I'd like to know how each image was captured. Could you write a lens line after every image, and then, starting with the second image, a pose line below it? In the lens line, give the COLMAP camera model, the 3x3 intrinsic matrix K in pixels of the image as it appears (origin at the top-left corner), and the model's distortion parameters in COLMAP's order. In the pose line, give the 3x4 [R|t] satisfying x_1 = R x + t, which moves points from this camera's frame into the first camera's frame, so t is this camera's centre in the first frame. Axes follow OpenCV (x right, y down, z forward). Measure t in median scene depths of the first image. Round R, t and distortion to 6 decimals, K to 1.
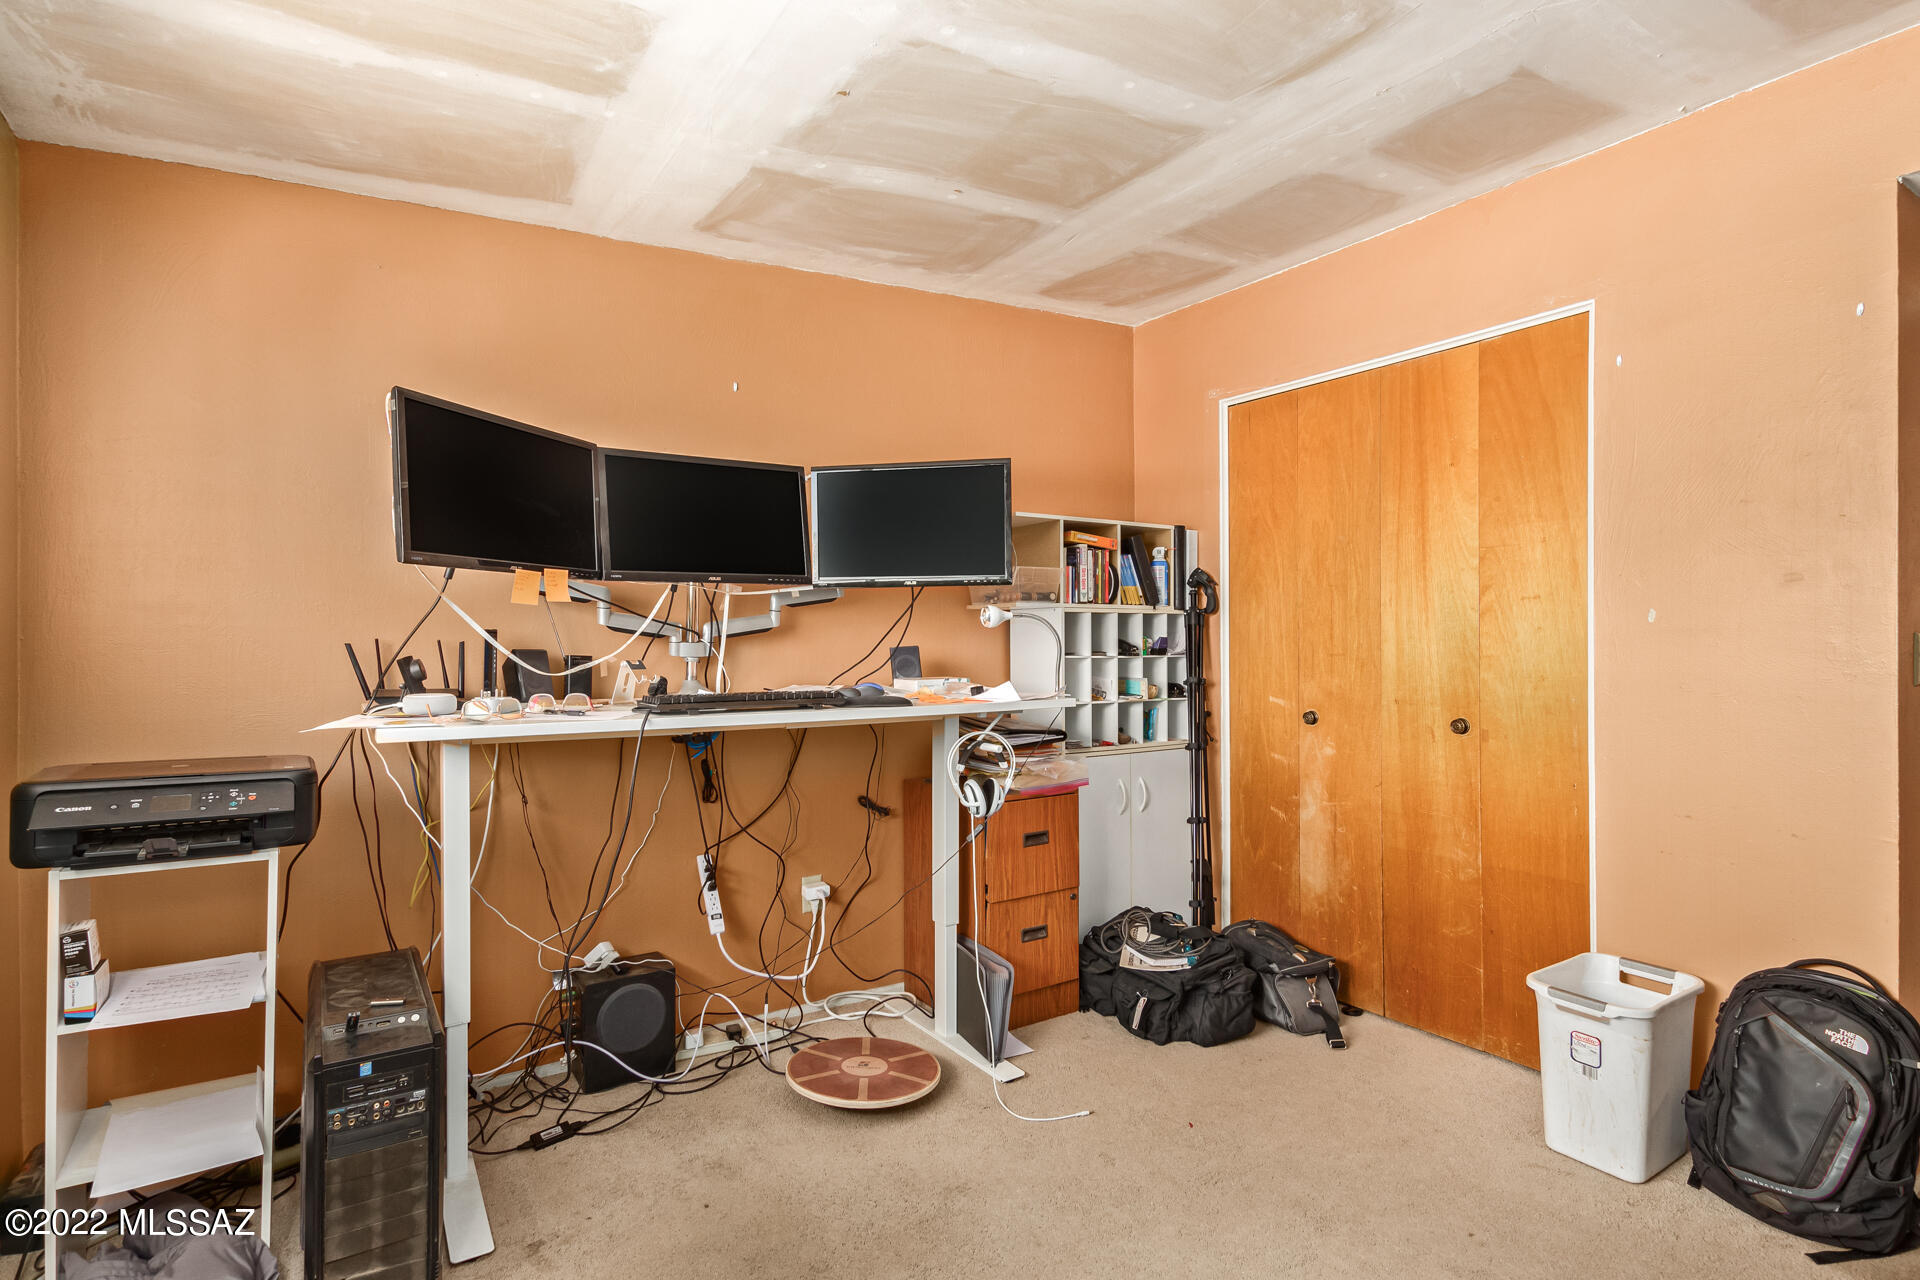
lens RADIAL K [[962.6, 0, 960.8], [0, 962.6, 630.2], [0, 0, 1]] dist [0.020872, -0.000195]
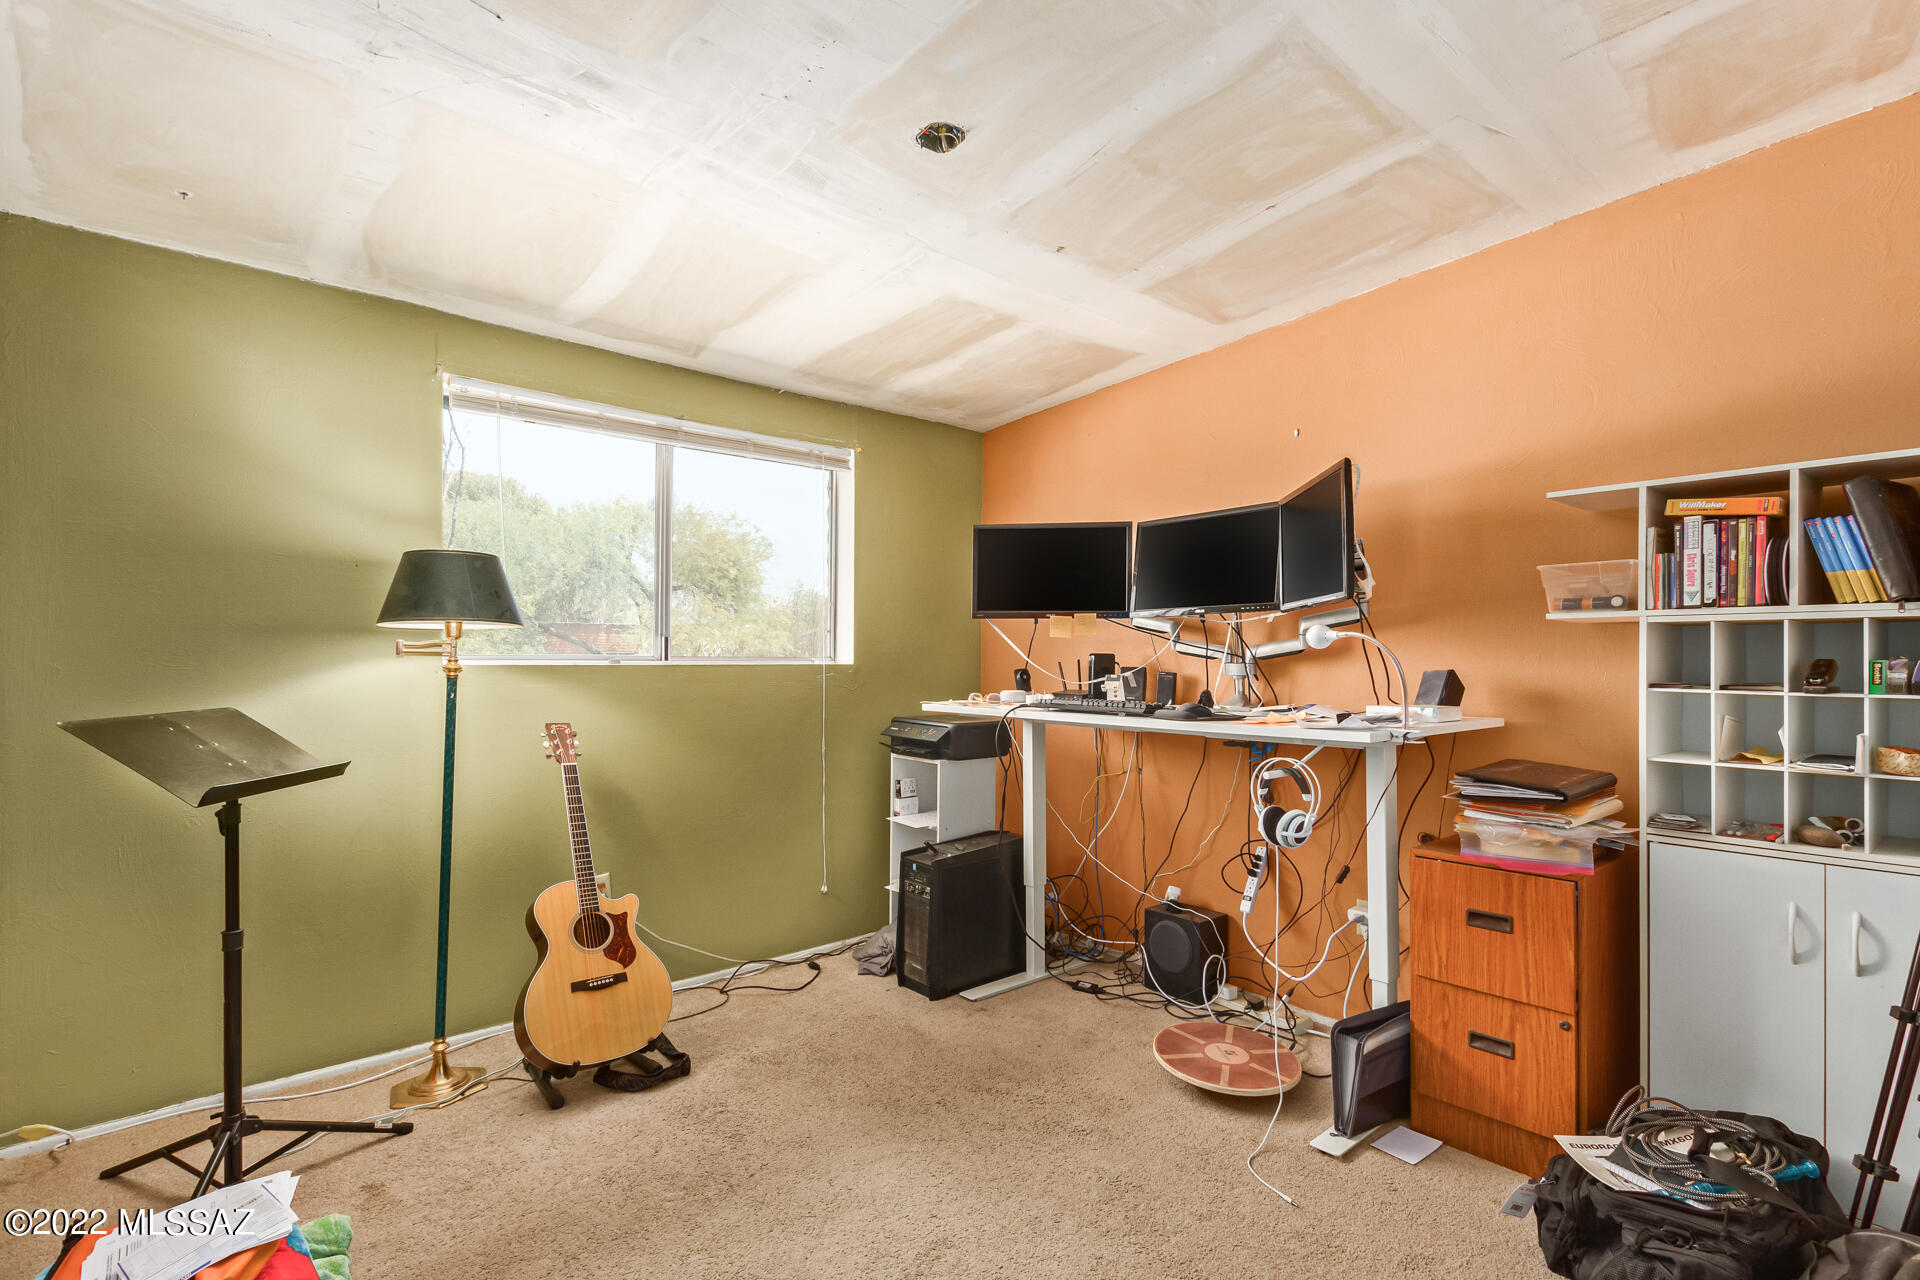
lens RADIAL K [[896.5, 0, 949.1], [0, 896.5, 643.5], [0, 0, 1]] dist [0.018645, -0.000325]
pose [[0.123314, -0.015313, -0.992250, 0.834907], [0.005268, 0.999877, -0.014776, 0.002700], [0.992354, -0.003405, 0.123379, 0.539820]]
